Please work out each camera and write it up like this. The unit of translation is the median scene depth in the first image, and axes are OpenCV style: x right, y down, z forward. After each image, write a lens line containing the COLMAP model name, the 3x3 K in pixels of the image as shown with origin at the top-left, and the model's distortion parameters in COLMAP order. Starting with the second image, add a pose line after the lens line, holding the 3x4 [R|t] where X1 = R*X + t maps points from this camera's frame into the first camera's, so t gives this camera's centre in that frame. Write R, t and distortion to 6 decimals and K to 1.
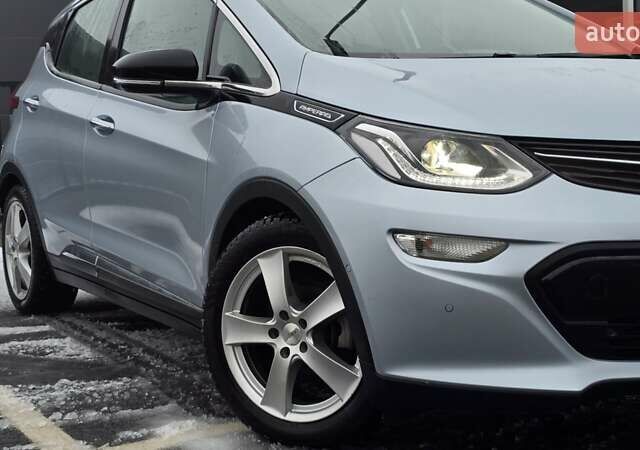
lens RADIAL K [[1083.1, 0, 307.7], [0, 1083.1, 222.4], [0, 0, 1]] dist [0.112020, 0.000000]
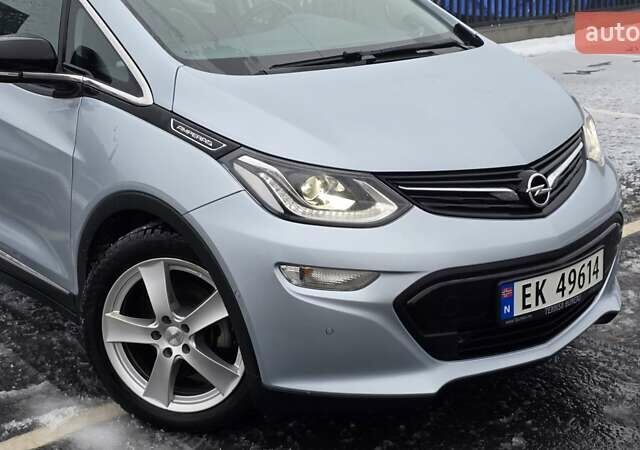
lens RADIAL K [[1083.1, 0, 315.2], [0, 1083.1, 228.3], [0, 0, 1]] dist [0.112020, 0.000000]
pose [[0.972734, -0.035385, 0.229208, -0.121782], [-0.007461, 0.983006, 0.183420, -0.202830], [-0.231803, -0.180129, 0.955940, -0.059138]]
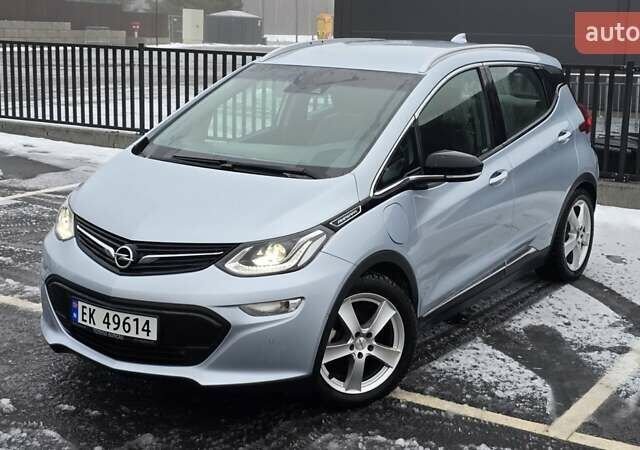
lens RADIAL K [[1083.1, 0, 336.5], [0, 1083.1, 224.5], [0, 0, 1]] dist [0.112020, 0.000000]
pose [[0.447653, 0.231063, -0.863838, 1.871712], [-0.112428, 0.972916, 0.201978, -0.455056], [0.887111, 0.006703, 0.461507, 0.455356]]
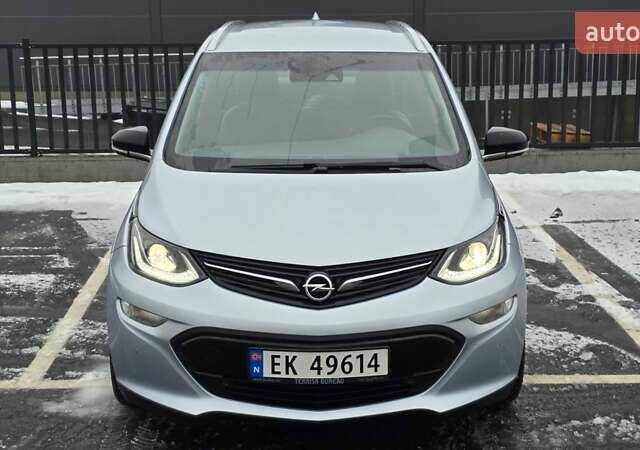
lens RADIAL K [[1083.1, 0, 337.9], [0, 1083.1, 232.7], [0, 0, 1]] dist [0.112020, 0.000000]
pose [[0.874606, 0.142364, -0.463462, 0.981843], [-0.069346, 0.982822, 0.171034, -0.346730], [0.479849, -0.117448, 0.869454, -0.240047]]
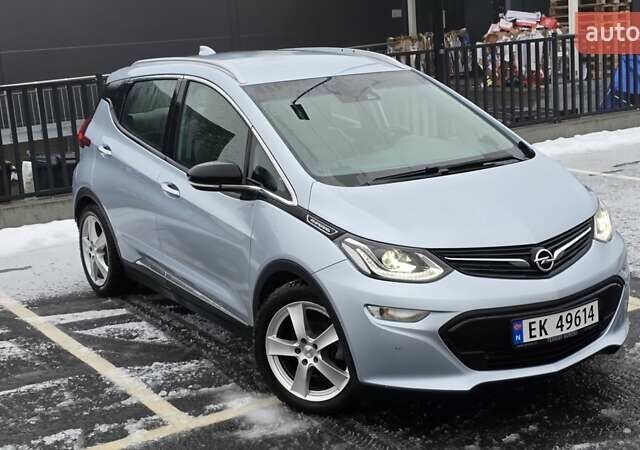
lens RADIAL K [[1083.1, 0, 308.4], [0, 1083.1, 218.6], [0, 0, 1]] dist [0.112020, 0.000000]
pose [[0.999277, -0.023439, 0.029921, -0.060829], [0.019865, 0.993211, 0.114614, -0.300728], [-0.032404, -0.113937, 0.992959, -0.679437]]
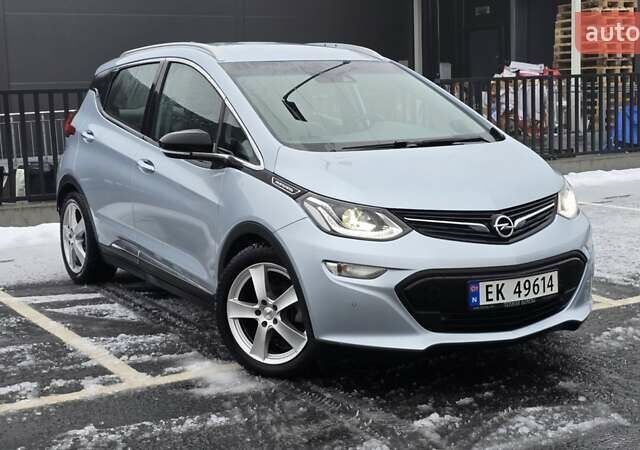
lens RADIAL K [[1083.1, 0, 308.7], [0, 1083.1, 210.2], [0, 0, 1]] dist [0.112020, 0.000000]
pose [[0.999684, 0.016208, 0.019227, 0.013333], [-0.017048, 0.998871, 0.044351, -0.137024], [-0.018486, -0.044665, 0.998831, -0.708051]]
